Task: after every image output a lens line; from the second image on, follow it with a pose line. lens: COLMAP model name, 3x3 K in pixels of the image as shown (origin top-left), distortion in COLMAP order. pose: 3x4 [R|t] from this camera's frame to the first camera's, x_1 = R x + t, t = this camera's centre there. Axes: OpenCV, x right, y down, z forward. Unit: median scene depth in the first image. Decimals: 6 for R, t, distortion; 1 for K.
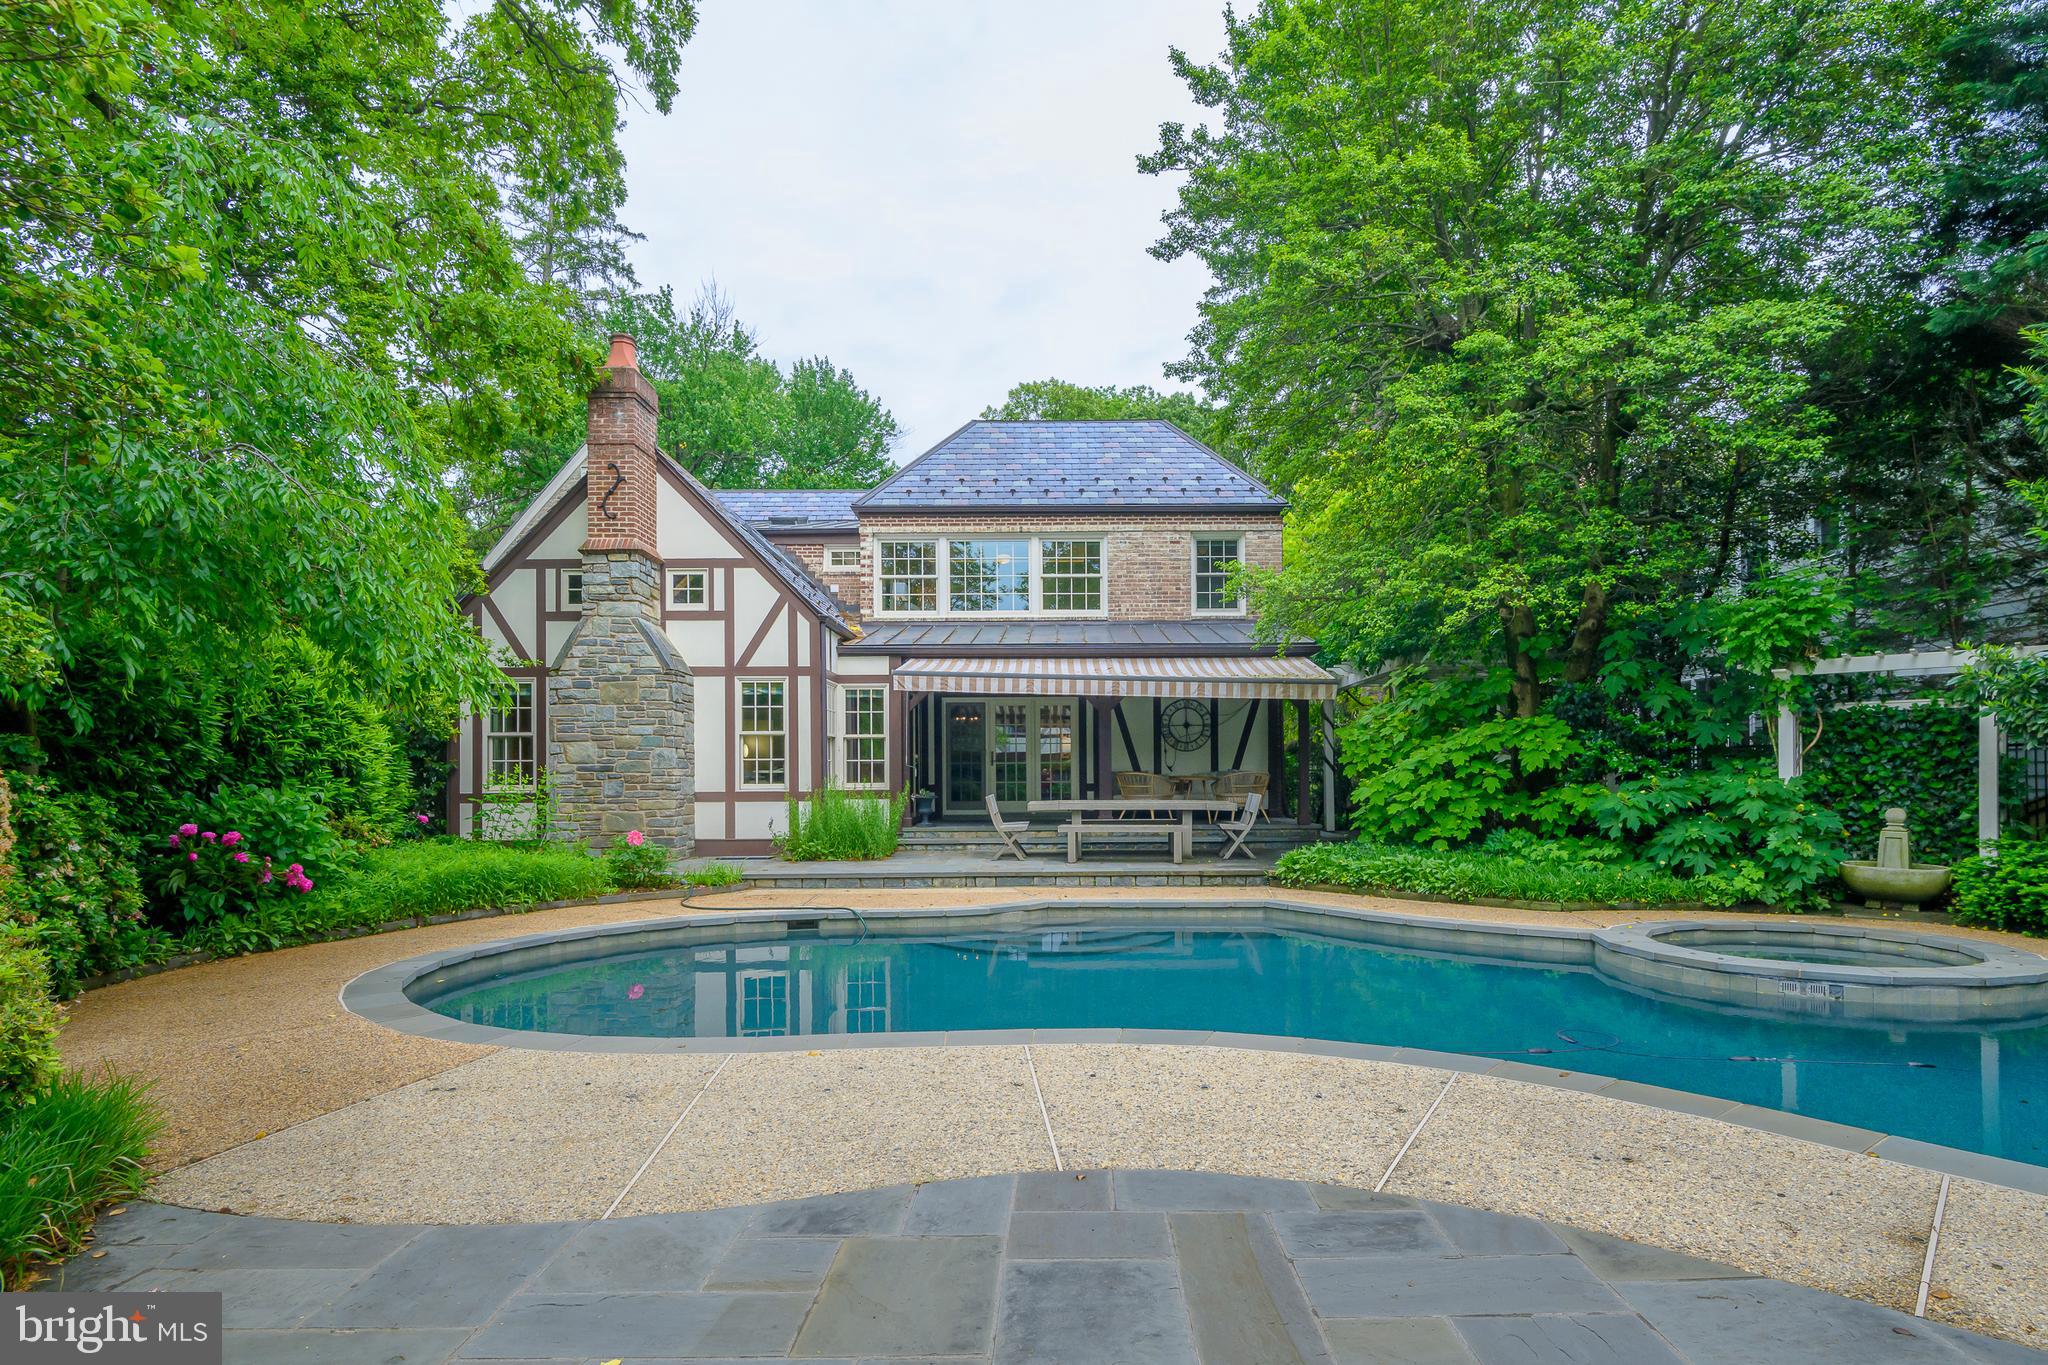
lens RADIAL K [[976.0, 0, 1023.2], [0, 976.0, 778.1], [0, 0, 1]] dist [-0.000204, -0.000079]
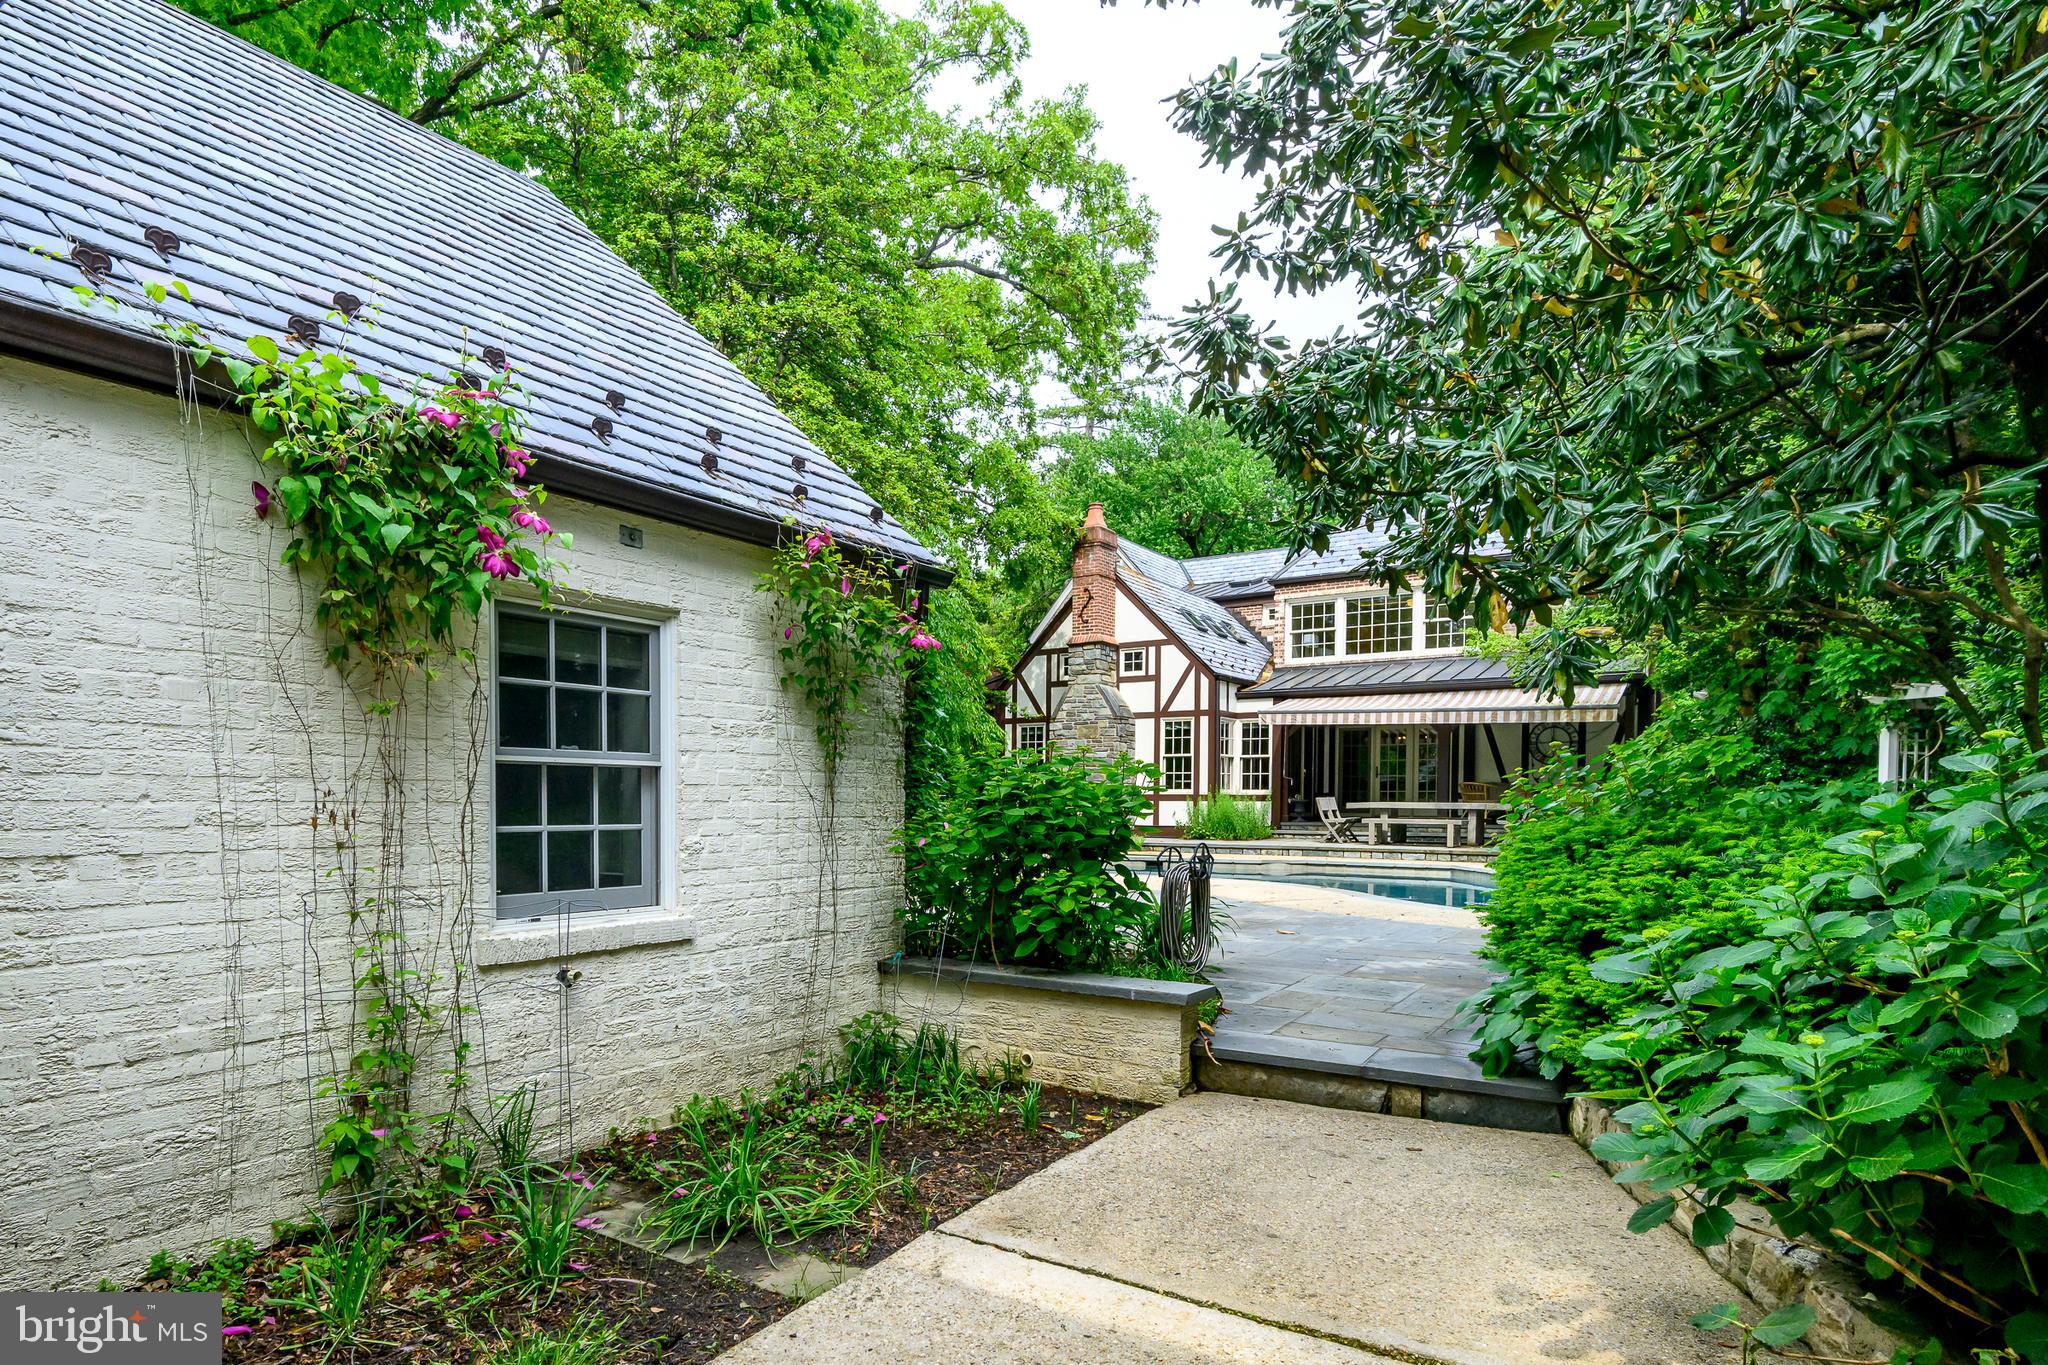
lens RADIAL K [[976.0, 0, 1023.2], [0, 976.0, 778.1], [0, 0, 1]] dist [-0.000204, -0.000079]
pose [[0.860003, -0.001655, -0.510286, 0.287735], [-0.008050, 0.999826, -0.016809, 0.015421], [0.510225, 0.018564, 0.859841, -0.397119]]
